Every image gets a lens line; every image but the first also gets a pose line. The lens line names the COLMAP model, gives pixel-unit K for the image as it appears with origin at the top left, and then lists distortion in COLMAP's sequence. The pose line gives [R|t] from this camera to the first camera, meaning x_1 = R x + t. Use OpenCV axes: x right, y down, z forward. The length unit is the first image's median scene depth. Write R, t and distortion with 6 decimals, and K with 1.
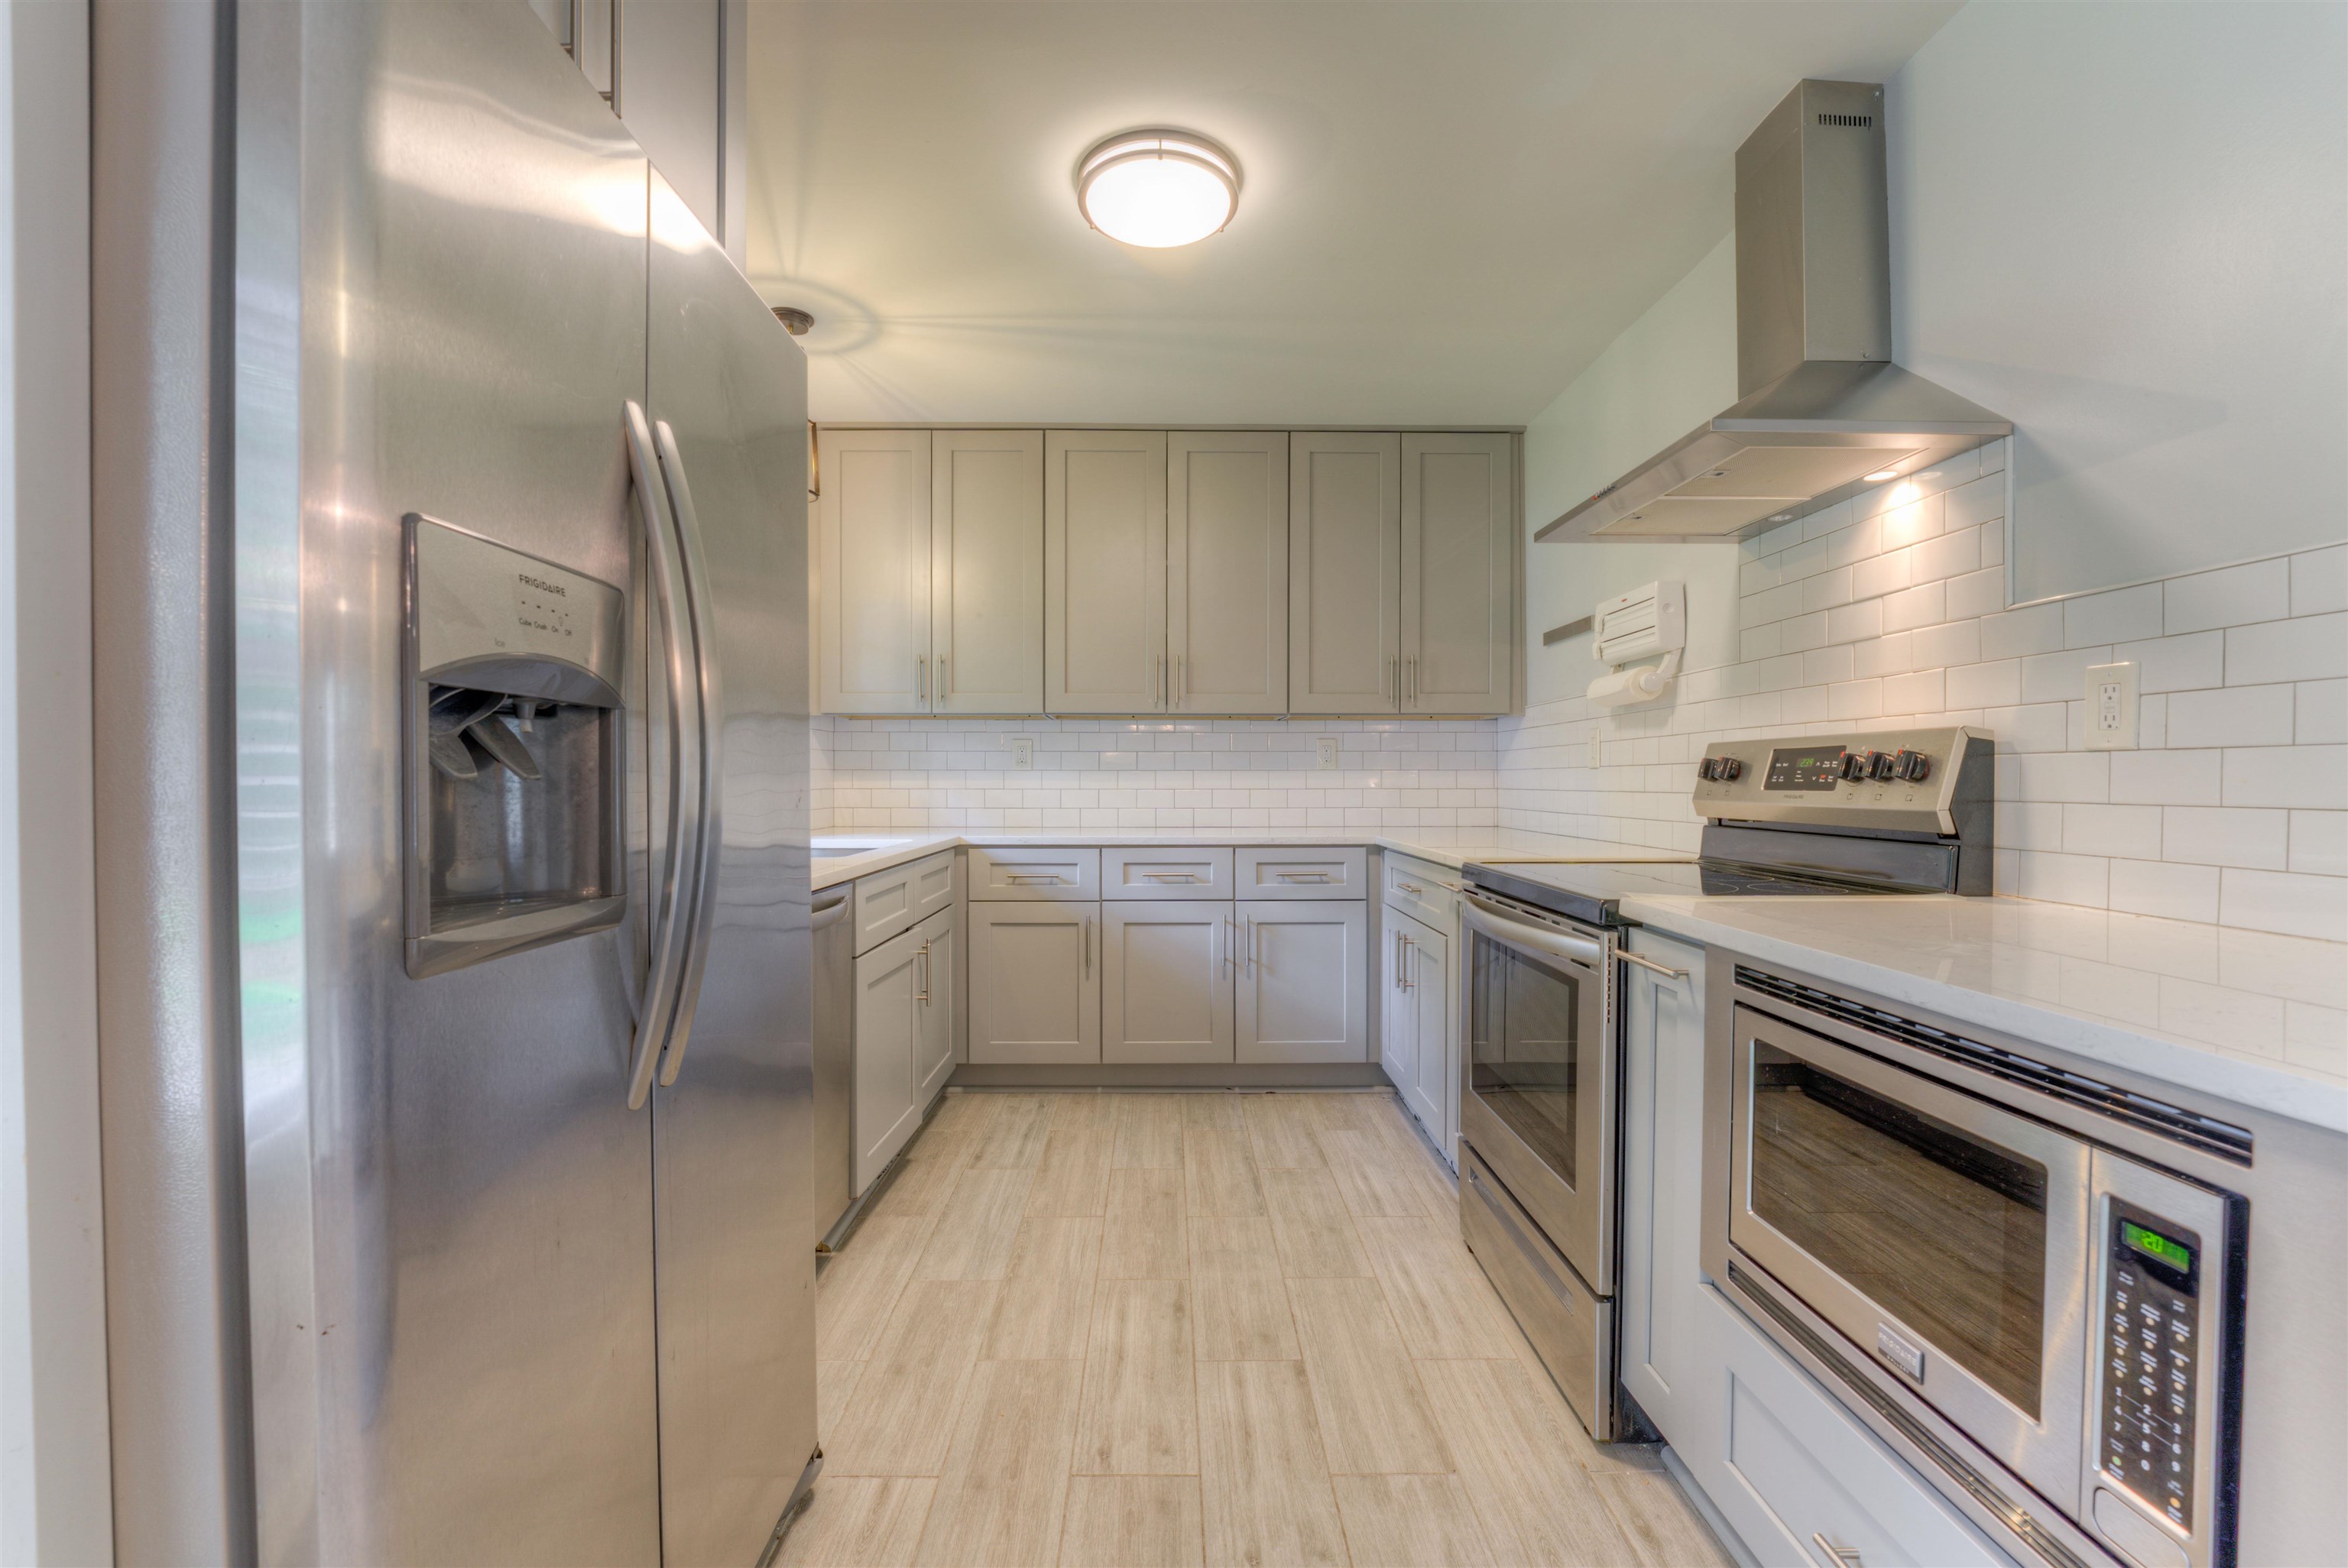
lens RADIAL K [[930.5, 0, 1174.0], [0, 930.5, 784.0], [0, 0, 1]] dist [-0.016162, 0.000292]
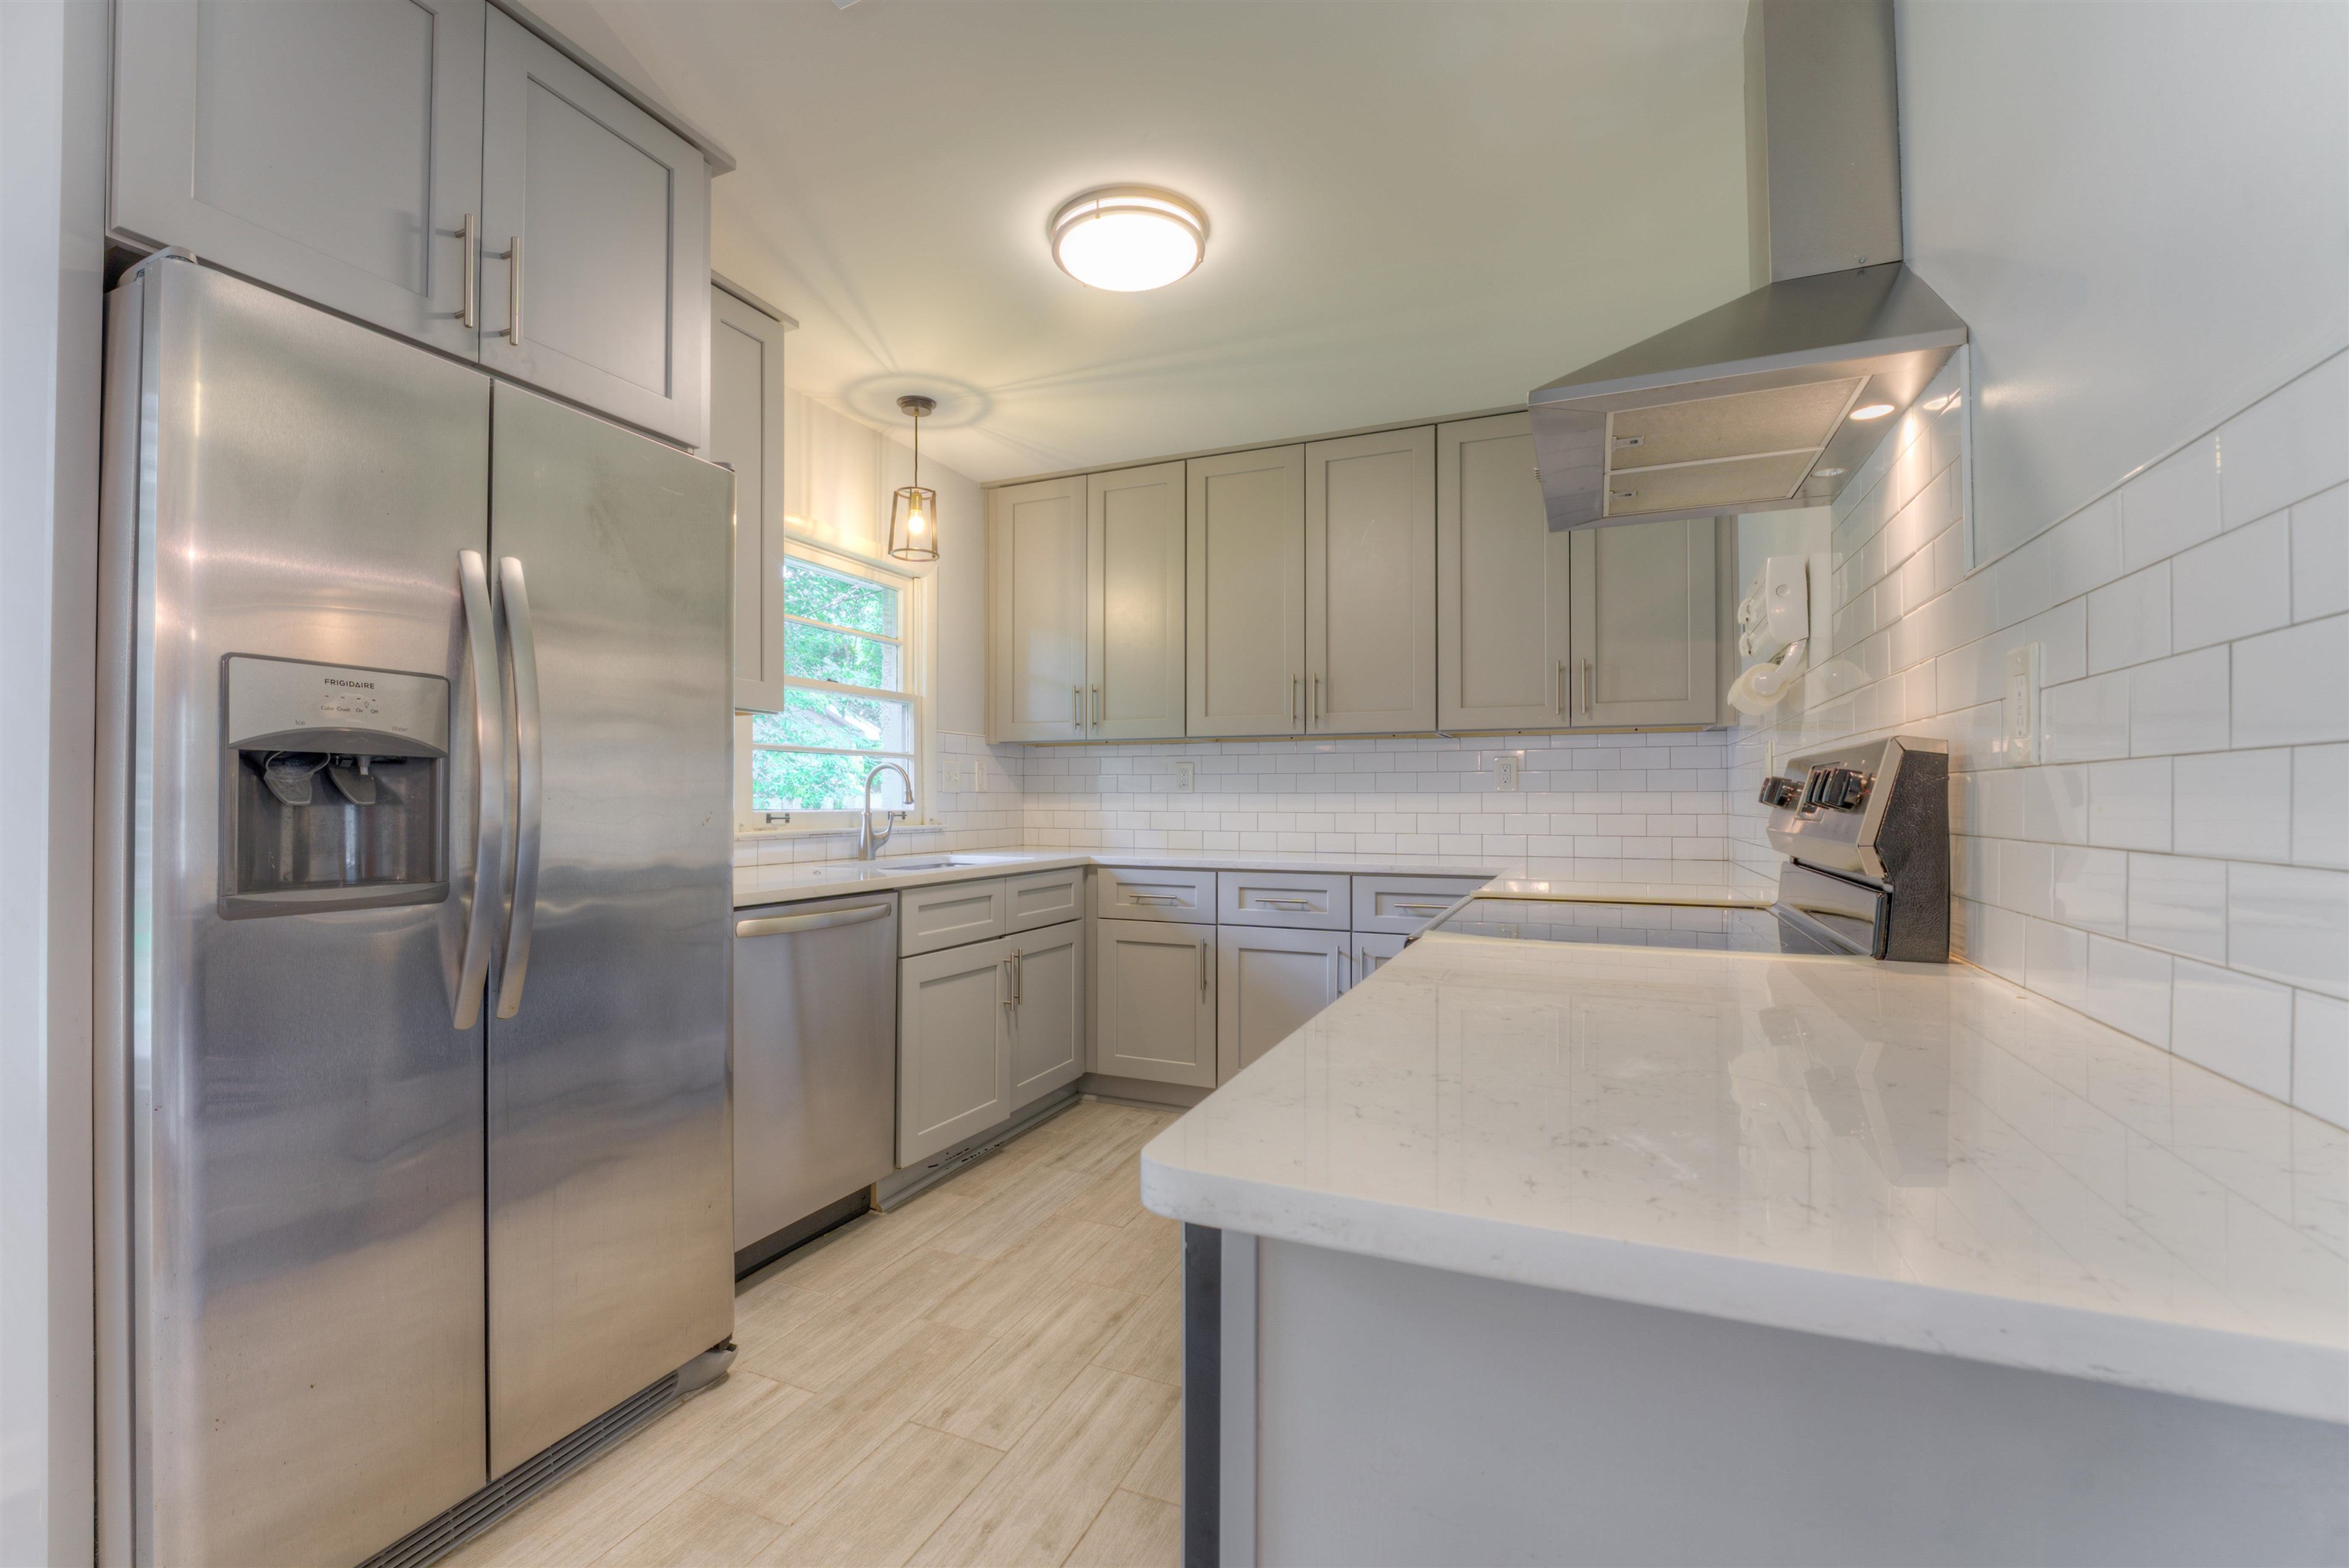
lens RADIAL K [[987.6, 0, 1167.8], [0, 987.6, 786.5], [0, 0, 1]] dist [-0.021375, 0.001320]
pose [[0.913217, -0.005104, -0.407442, 0.364964], [-0.002735, 0.999822, -0.018655, -0.002702], [0.407465, 0.018150, 0.913040, 0.012489]]
